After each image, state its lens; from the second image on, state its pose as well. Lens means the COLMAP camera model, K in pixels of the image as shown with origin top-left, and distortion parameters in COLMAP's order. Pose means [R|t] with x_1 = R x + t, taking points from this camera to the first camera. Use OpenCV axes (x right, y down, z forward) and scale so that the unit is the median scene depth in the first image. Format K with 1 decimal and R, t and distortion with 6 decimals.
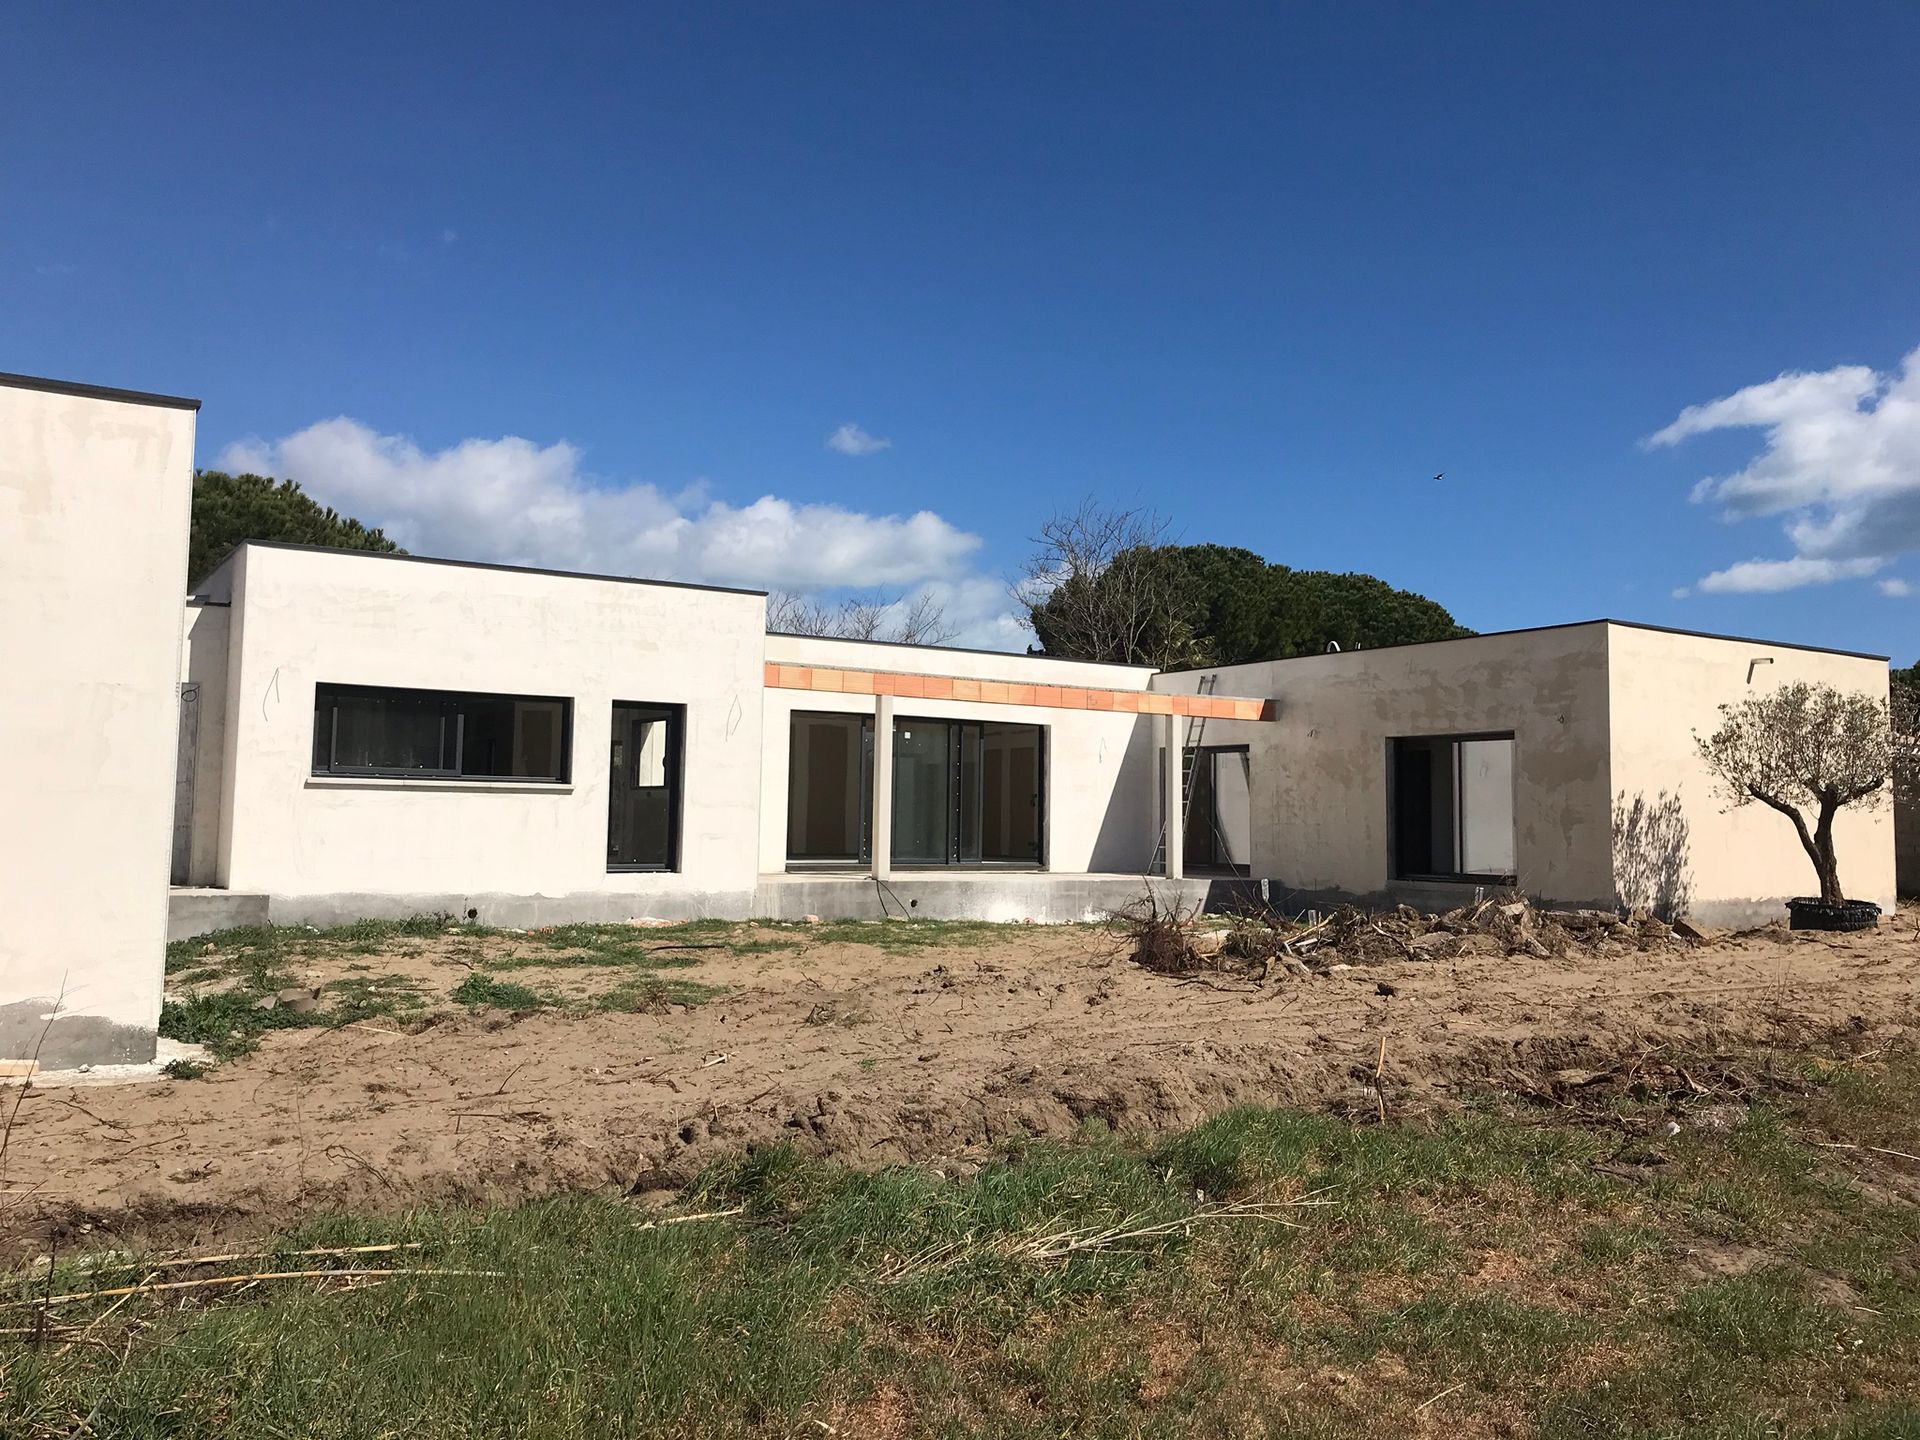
lens RADIAL K [[1583.5, 0, 960.0], [0, 1583.5, 720.0], [0, 0, 1]] dist [0.003938, 0.004628]
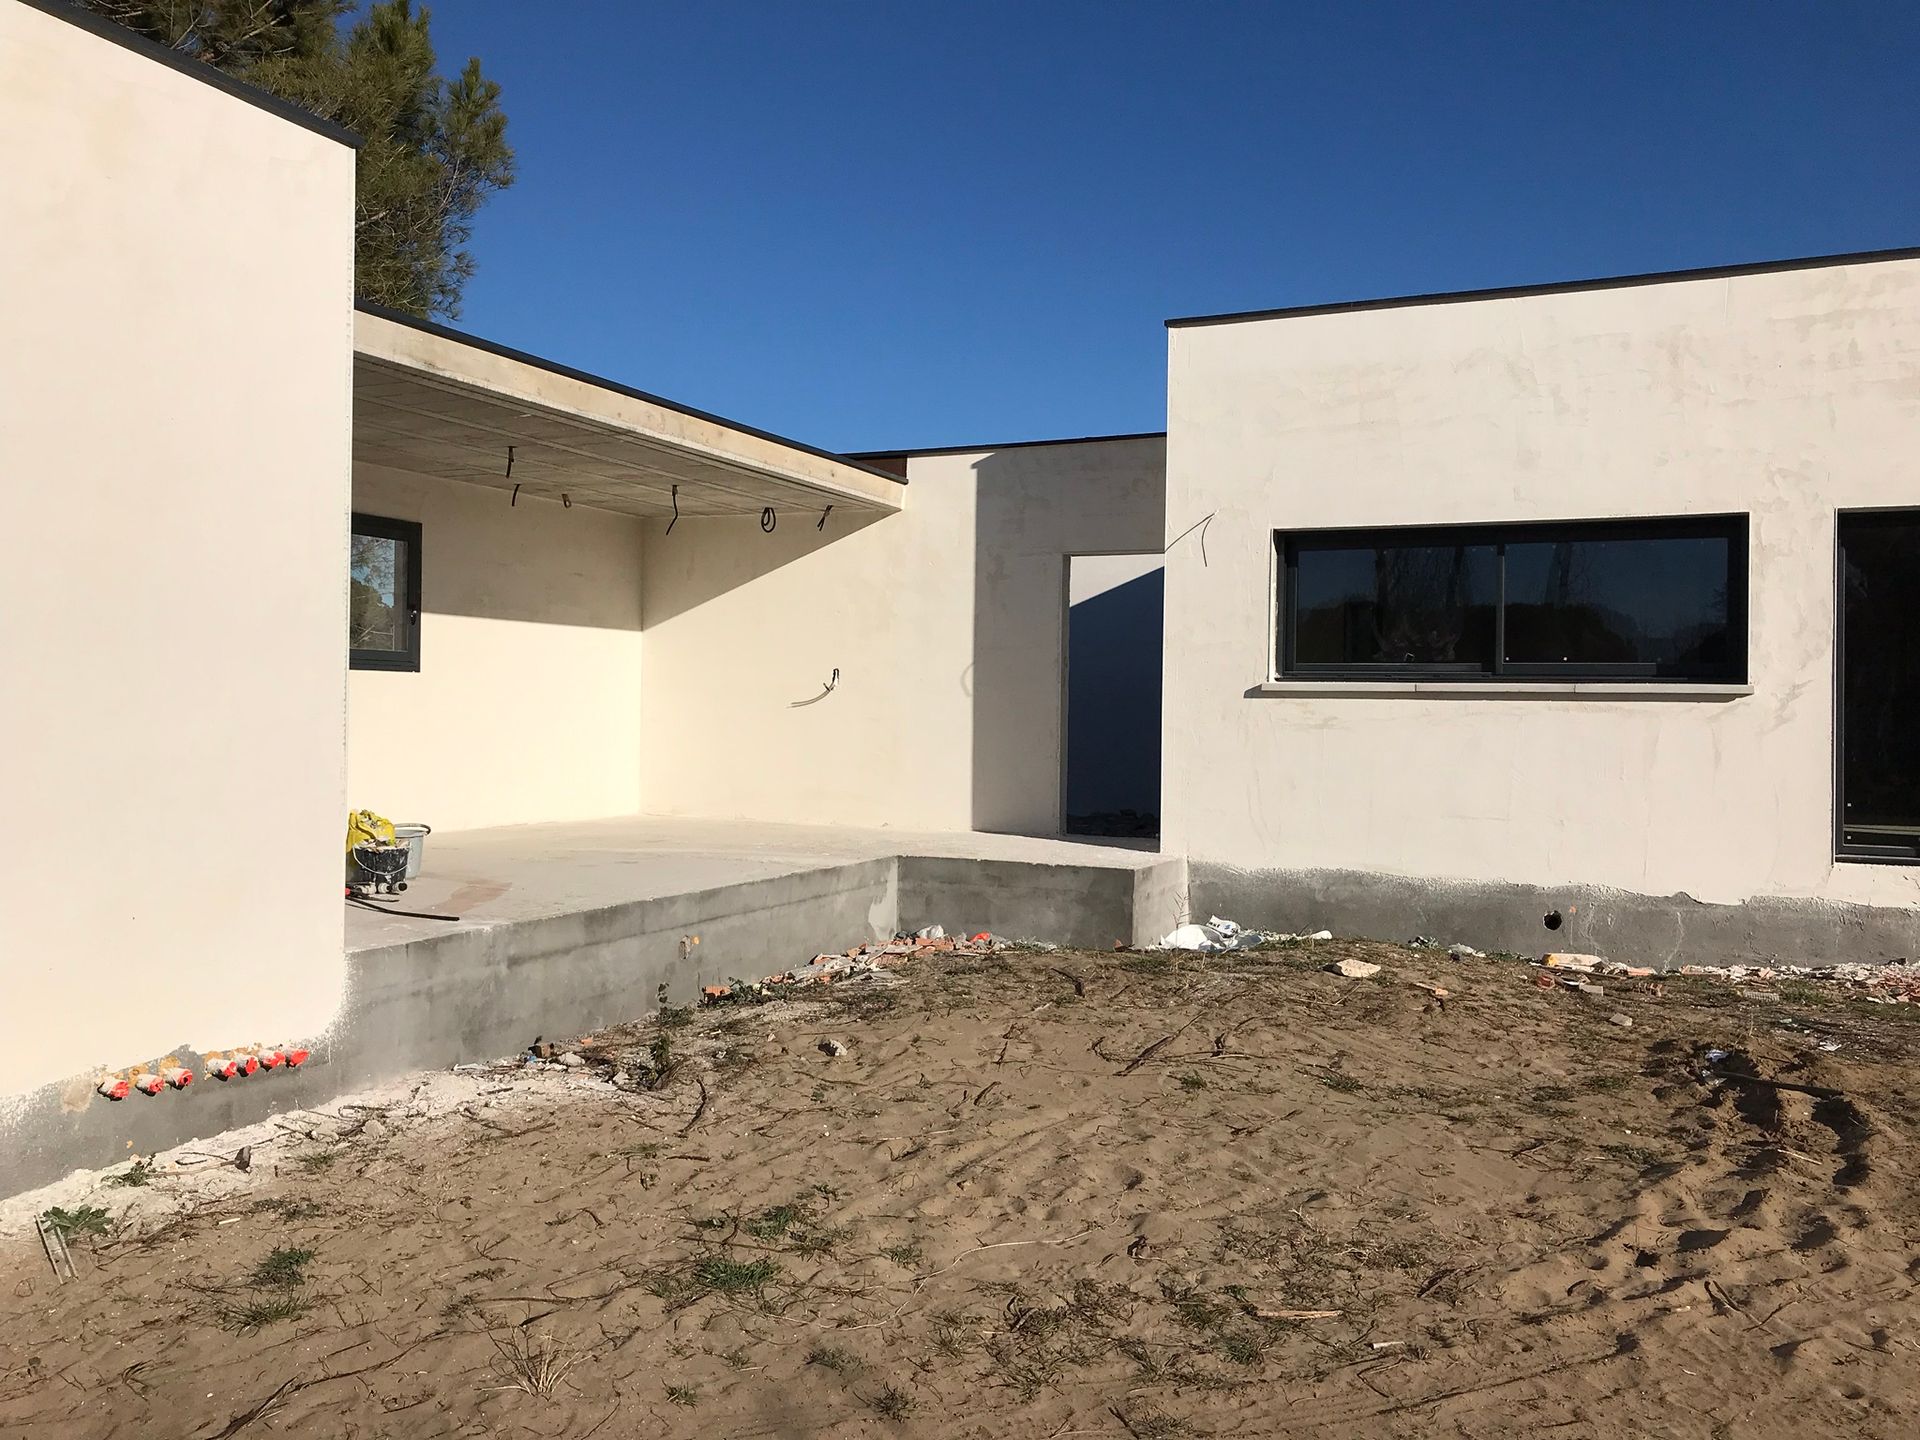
lens RADIAL K [[1583.5, 0, 960.0], [0, 1583.5, 720.0], [0, 0, 1]] dist [0.003938, 0.004628]
pose [[0.531122, -0.004529, -0.847283, 0.052442], [0.046490, 0.998635, 0.023804, 0.028297], [0.846019, -0.052033, 0.530608, 0.522466]]
